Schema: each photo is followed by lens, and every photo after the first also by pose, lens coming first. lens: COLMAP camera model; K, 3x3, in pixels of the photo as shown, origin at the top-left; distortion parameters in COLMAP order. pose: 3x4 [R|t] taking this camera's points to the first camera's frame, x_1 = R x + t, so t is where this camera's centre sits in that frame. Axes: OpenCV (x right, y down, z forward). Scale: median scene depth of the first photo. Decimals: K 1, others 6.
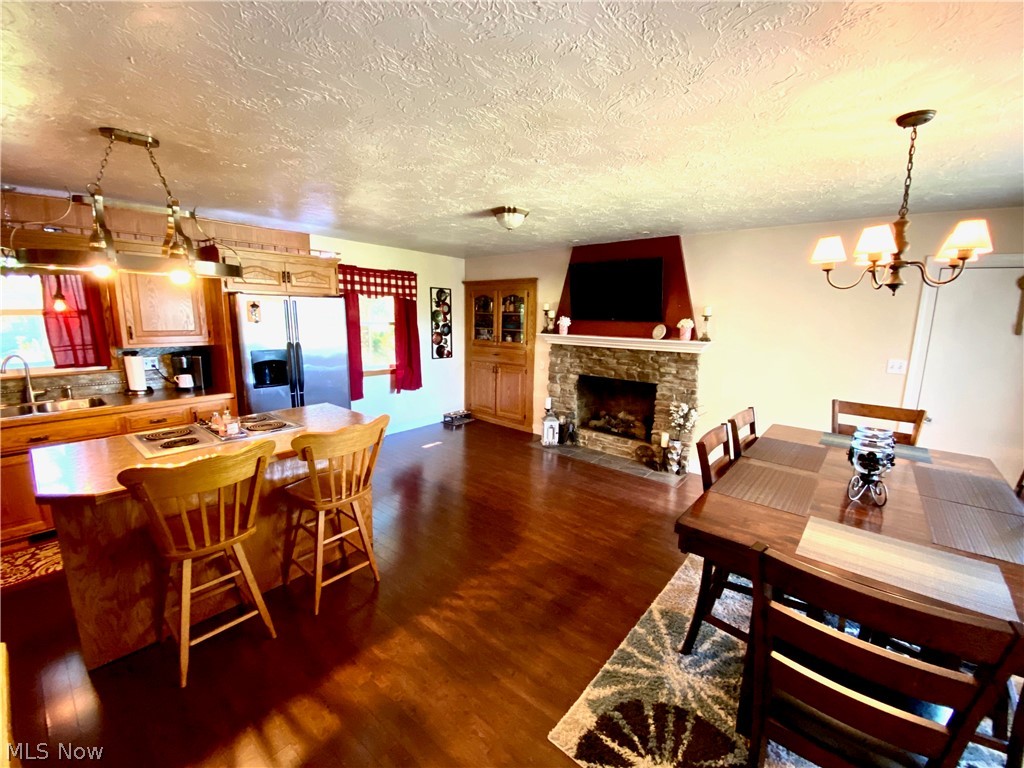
lens RADIAL K [[411.3, 0, 510.2], [0, 411.3, 387.3], [0, 0, 1]] dist [-0.001102, -0.000216]
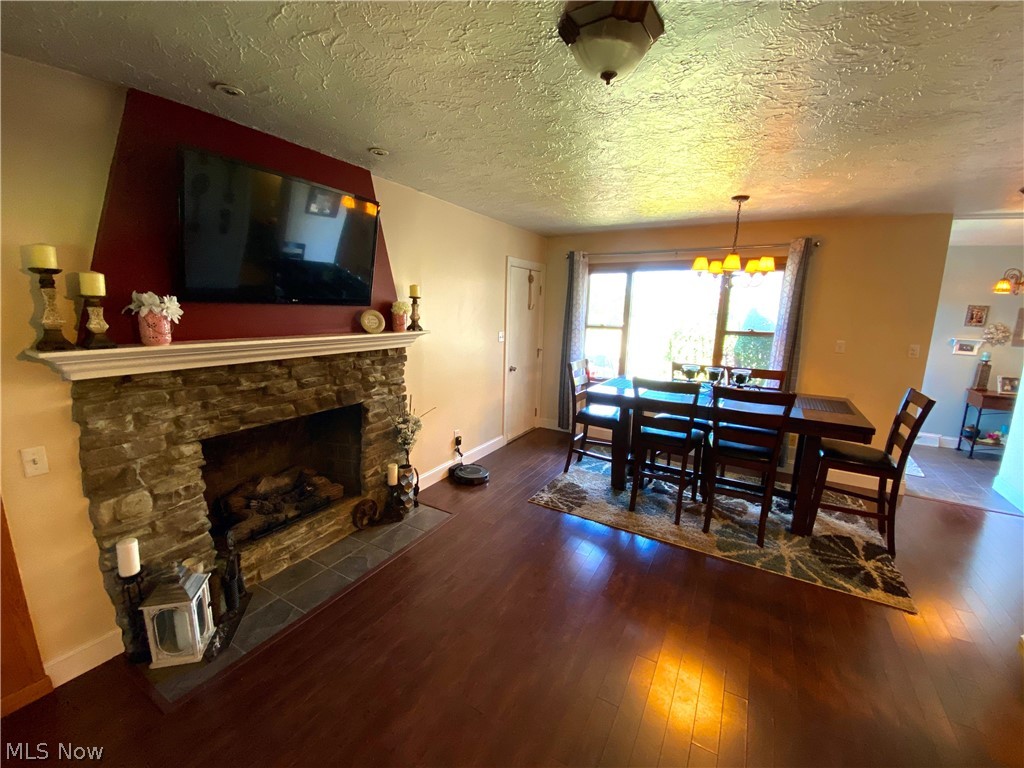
lens RADIAL K [[411.3, 0, 510.4], [0, 411.3, 374.9], [0, 0, 1]] dist [-0.001102, -0.000216]
pose [[-0.187064, -0.183380, 0.965080, -0.281938], [0.140248, 0.967372, 0.211000, -0.143389], [-0.972285, 0.174821, -0.155242, 0.814459]]
